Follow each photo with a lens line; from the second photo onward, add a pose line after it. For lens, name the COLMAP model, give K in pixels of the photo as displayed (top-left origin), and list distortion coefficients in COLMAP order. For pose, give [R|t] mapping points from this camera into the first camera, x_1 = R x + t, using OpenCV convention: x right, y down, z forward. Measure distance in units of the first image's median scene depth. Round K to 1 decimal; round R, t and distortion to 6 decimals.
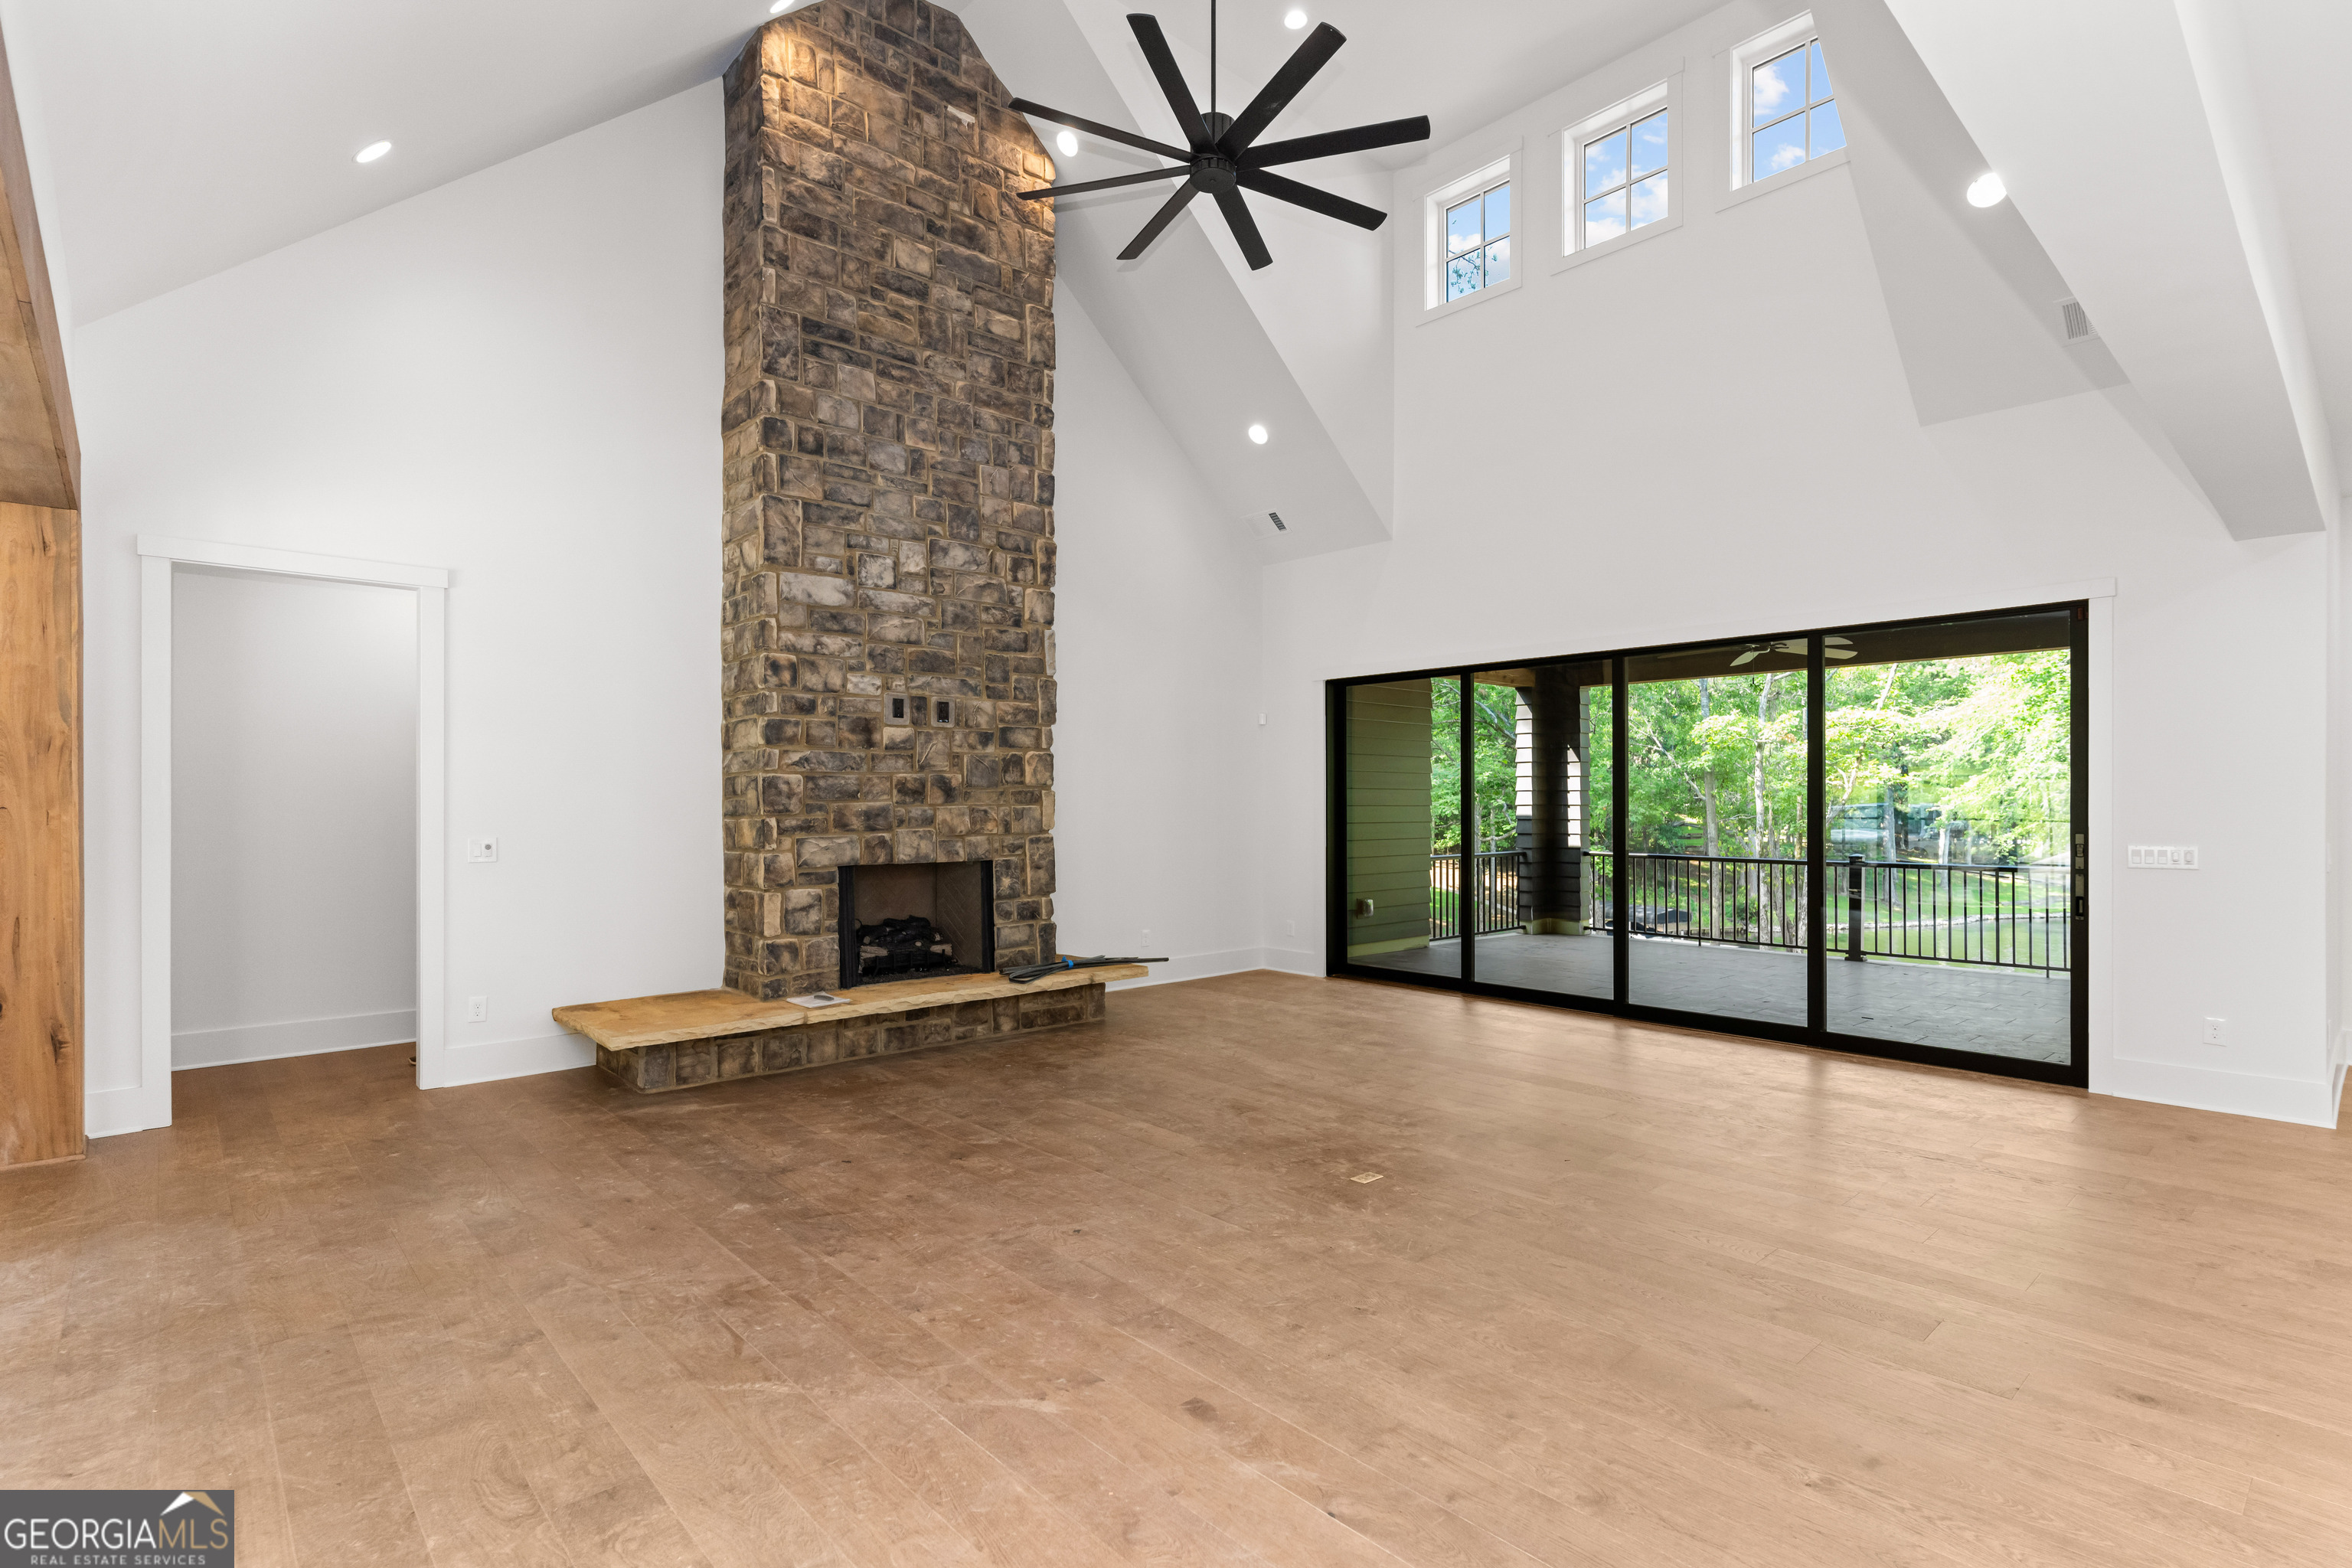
lens RADIAL K [[1127.0, 0, 1165.1], [0, 1127.0, 786.7], [0, 0, 1]] dist [-0.000955, -0.000007]
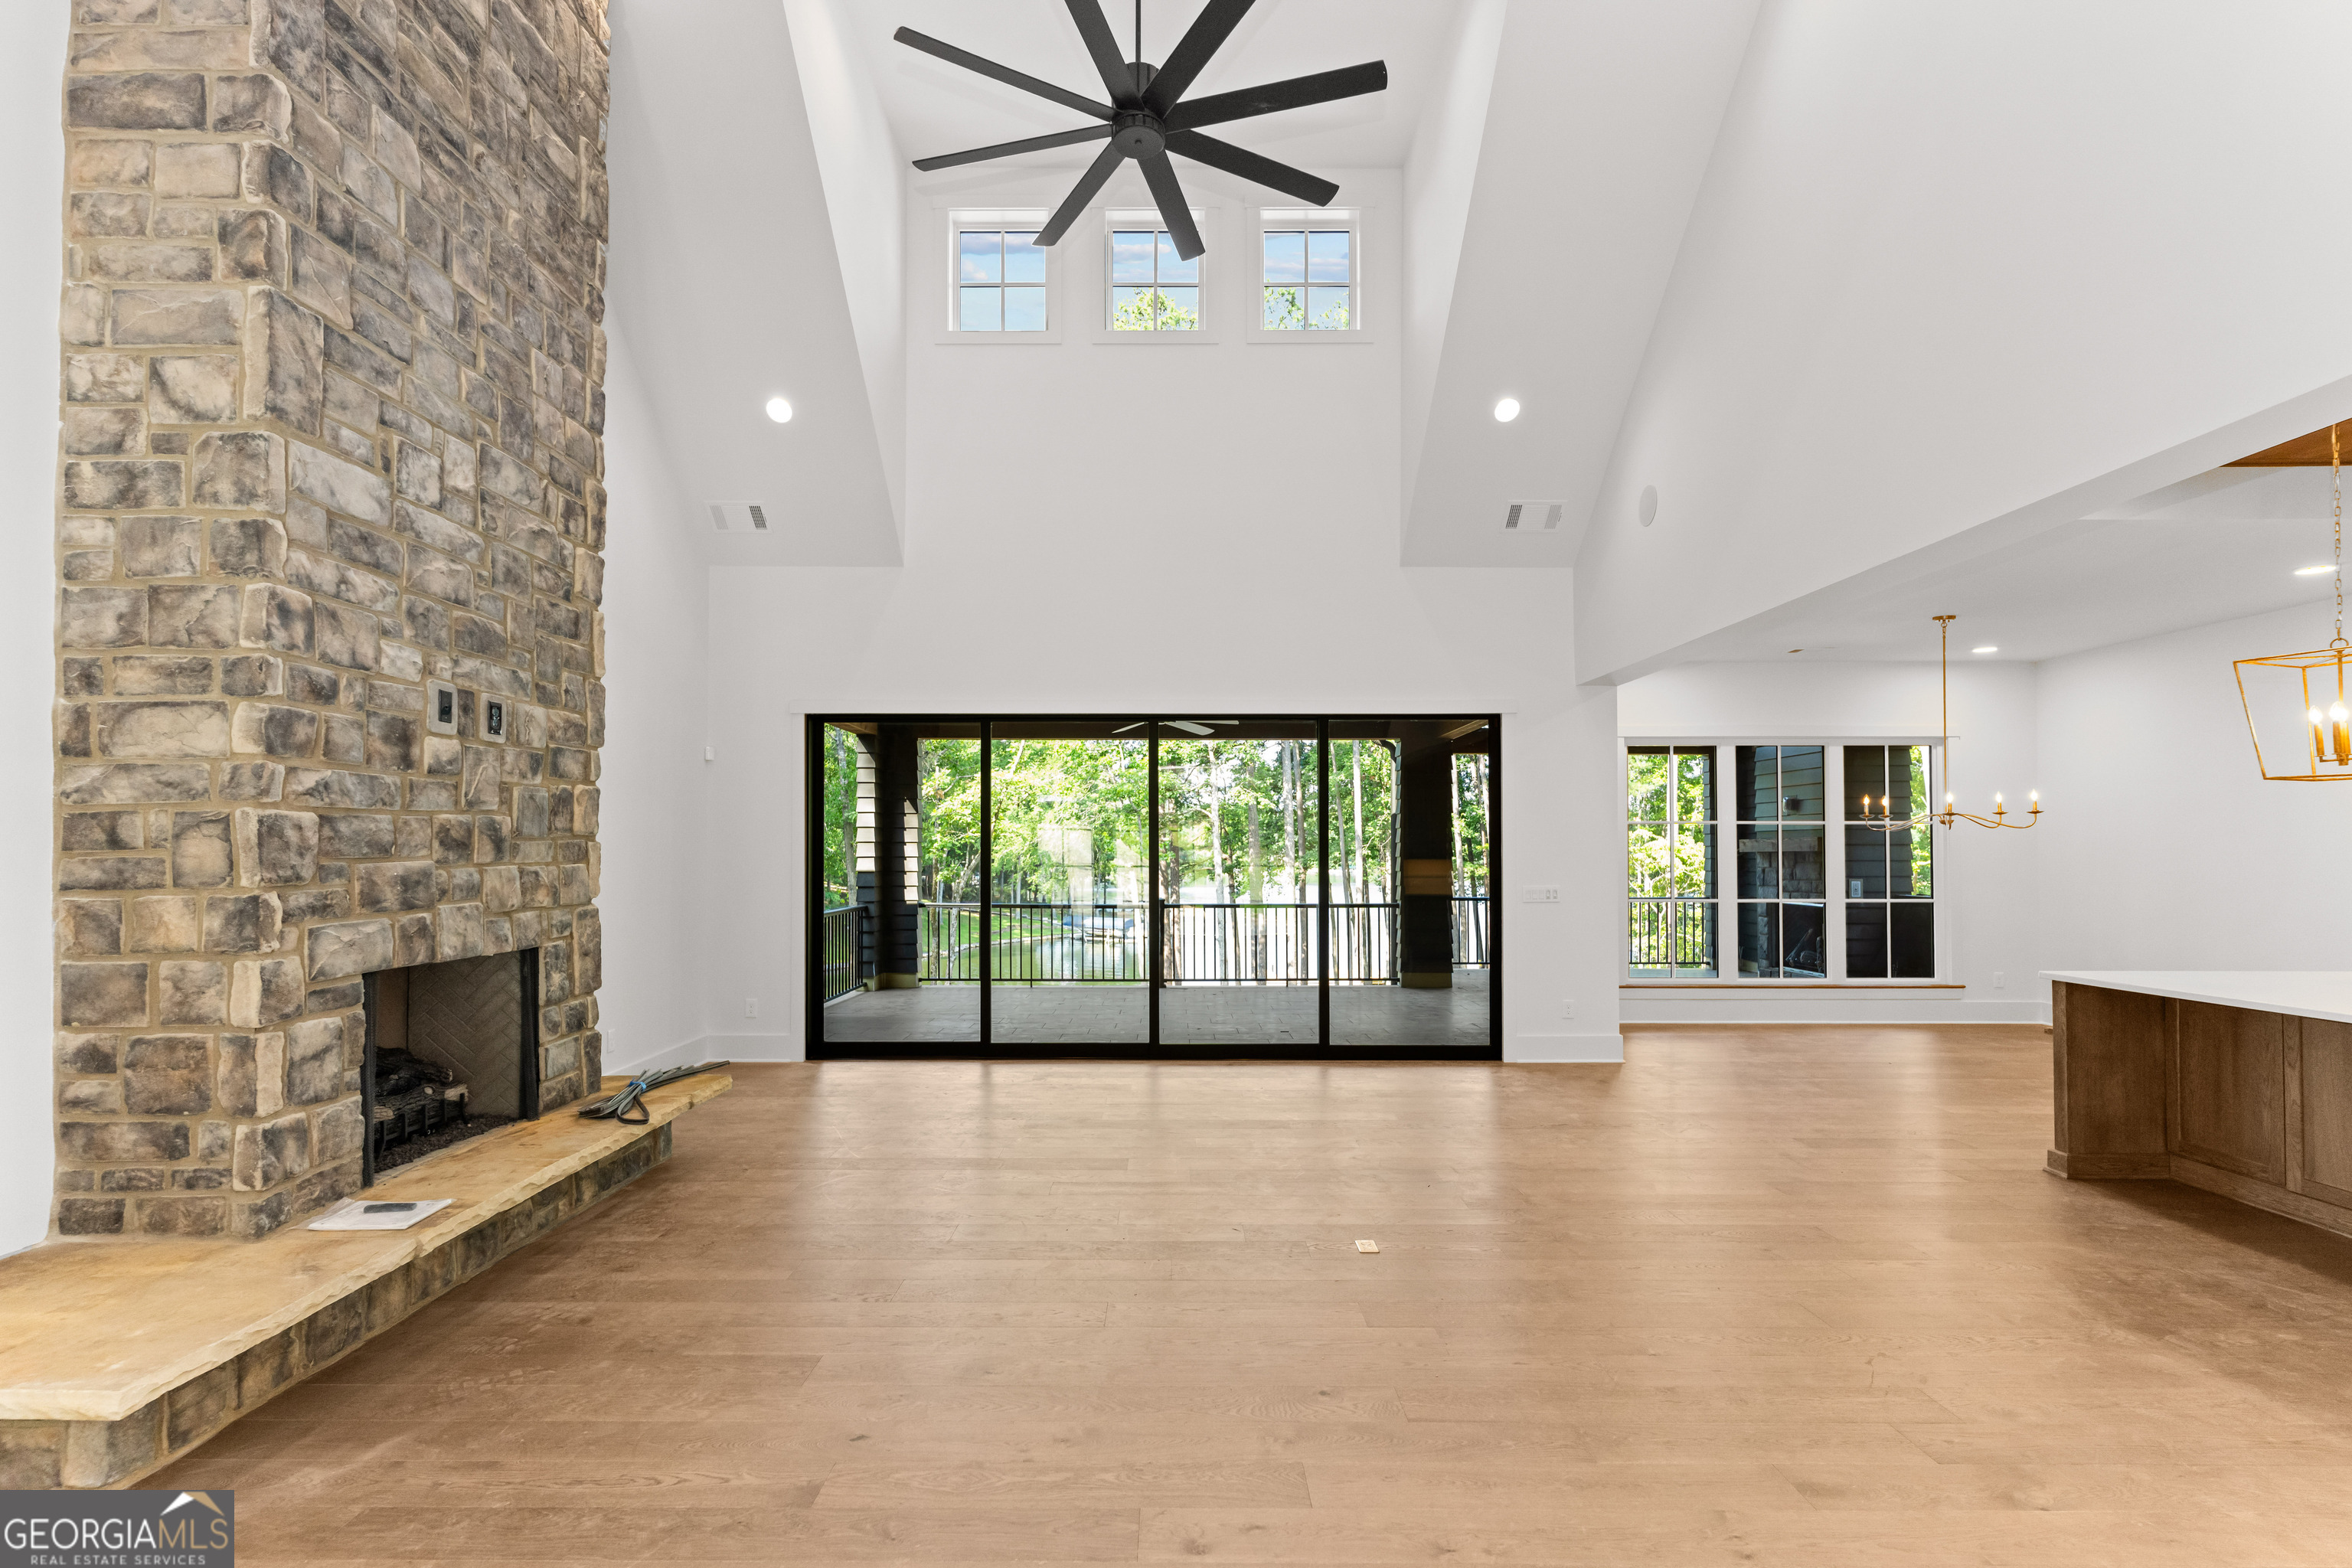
lens RADIAL K [[1127.1, 0, 1183.0], [0, 1127.1, 824.3], [0, 0, 1]] dist [-0.001992, -0.000810]
pose [[0.669356, 0.017601, 0.742733, -0.418363], [-0.010055, 0.999842, -0.014632, -0.001186], [-0.742874, 0.002325, 0.669427, 0.294214]]
